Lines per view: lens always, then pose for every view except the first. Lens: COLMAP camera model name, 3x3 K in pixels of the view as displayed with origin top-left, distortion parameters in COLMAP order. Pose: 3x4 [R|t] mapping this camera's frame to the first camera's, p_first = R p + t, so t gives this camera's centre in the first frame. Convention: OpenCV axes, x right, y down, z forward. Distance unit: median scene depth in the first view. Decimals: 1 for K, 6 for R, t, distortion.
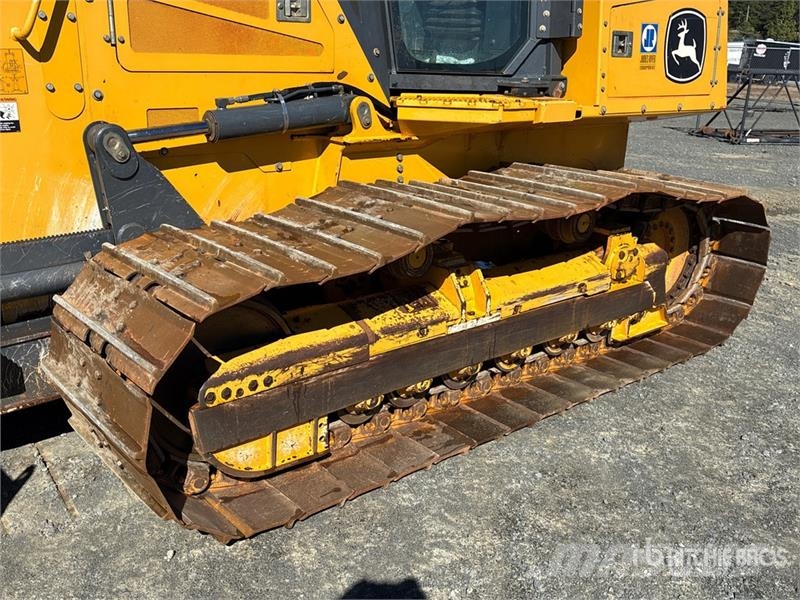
lens RADIAL K [[782.7, 0, 400.0], [0, 782.7, 300.0], [0, 0, 1]] dist [0.040852, -0.032367]
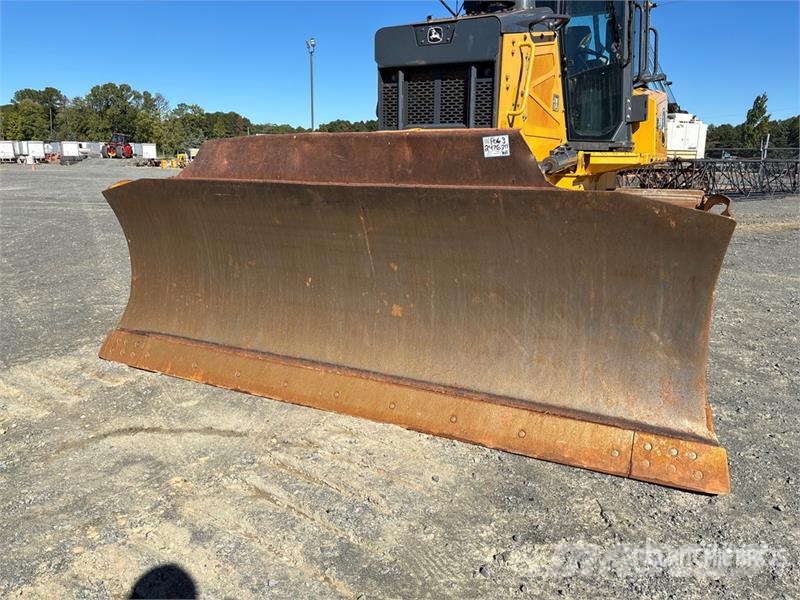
lens RADIAL K [[605.8, 0, 395.8], [0, 605.8, 293.6], [0, 0, 1]] dist [0.073050, -0.100593]
pose [[0.927892, -0.106676, 0.357263, -0.949196], [0.139848, 0.987817, -0.068262, 0.100129], [-0.345629, 0.113302, 0.931506, -0.131057]]
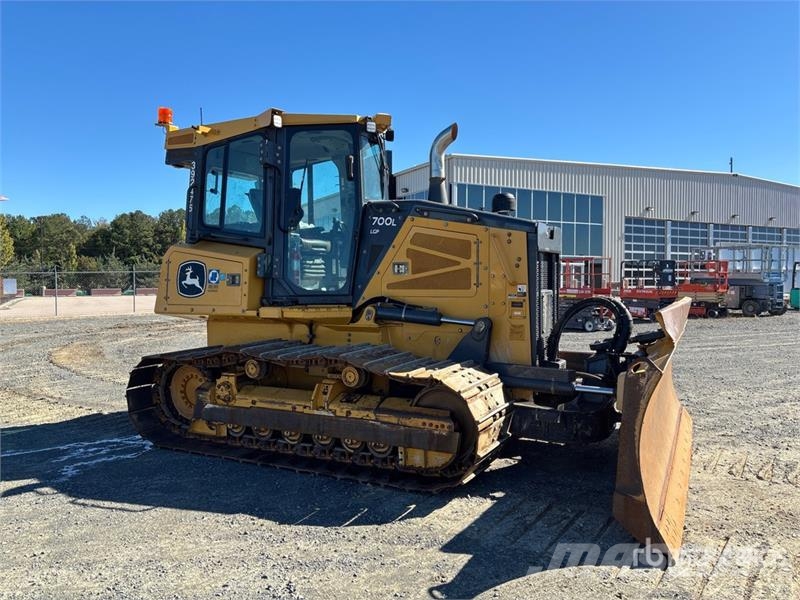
lens RADIAL K [[601.6, 0, 403.5], [0, 601.6, 300.5], [0, 0, 1]] dist [0.076162, -0.105797]
pose [[0.363125, 0.015055, -0.931619, 2.250737], [-0.295215, 0.950213, -0.099713, -0.327936], [0.883735, 0.311236, 0.349491, 1.130195]]
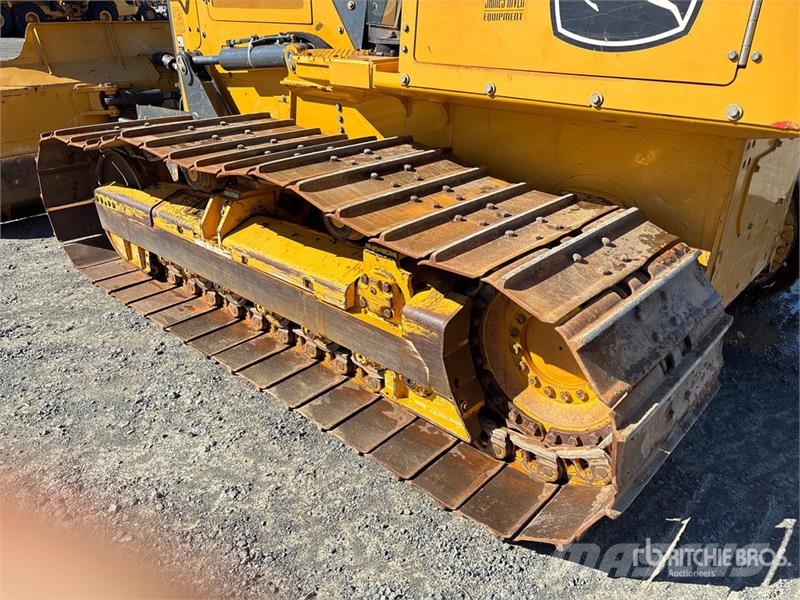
lens RADIAL K [[605.8, 0, 395.8], [0, 605.8, 293.6], [0, 0, 1]] dist [0.073050, -0.100593]
pose [[0.122208, 0.389786, -0.912761, 0.894611], [-0.307193, 0.889350, 0.338659, -0.273438], [0.943768, 0.239007, 0.228425, 0.982499]]
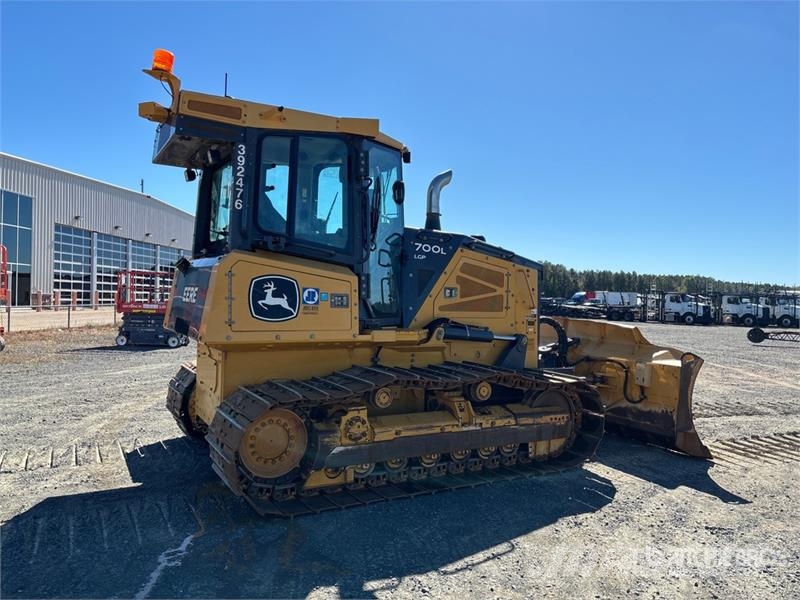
lens RADIAL K [[601.6, 0, 403.5], [0, 601.6, 300.5], [0, 0, 1]] dist [0.076162, -0.105797]
pose [[0.980709, 0.007850, -0.195318, 0.975686], [-0.071190, 0.944917, -0.319475, 0.036960], [0.182051, 0.327216, 0.927247, -0.019925]]
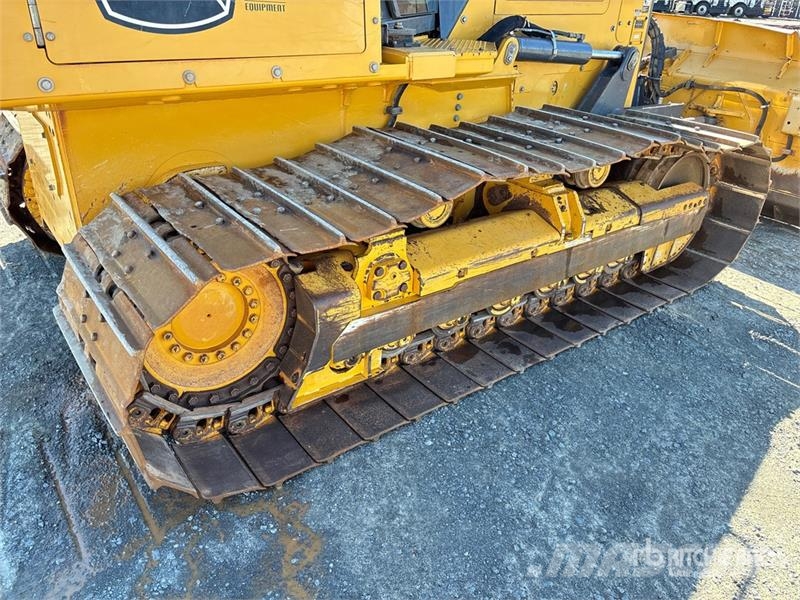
lens RADIAL K [[605.8, 0, 395.8], [0, 605.8, 293.6], [0, 0, 1]] dist [0.073050, -0.100593]
pose [[0.997065, 0.050962, -0.057141, 0.648350], [-0.042585, 0.989337, 0.139280, -0.196709], [0.063629, -0.136438, 0.988603, 0.684737]]
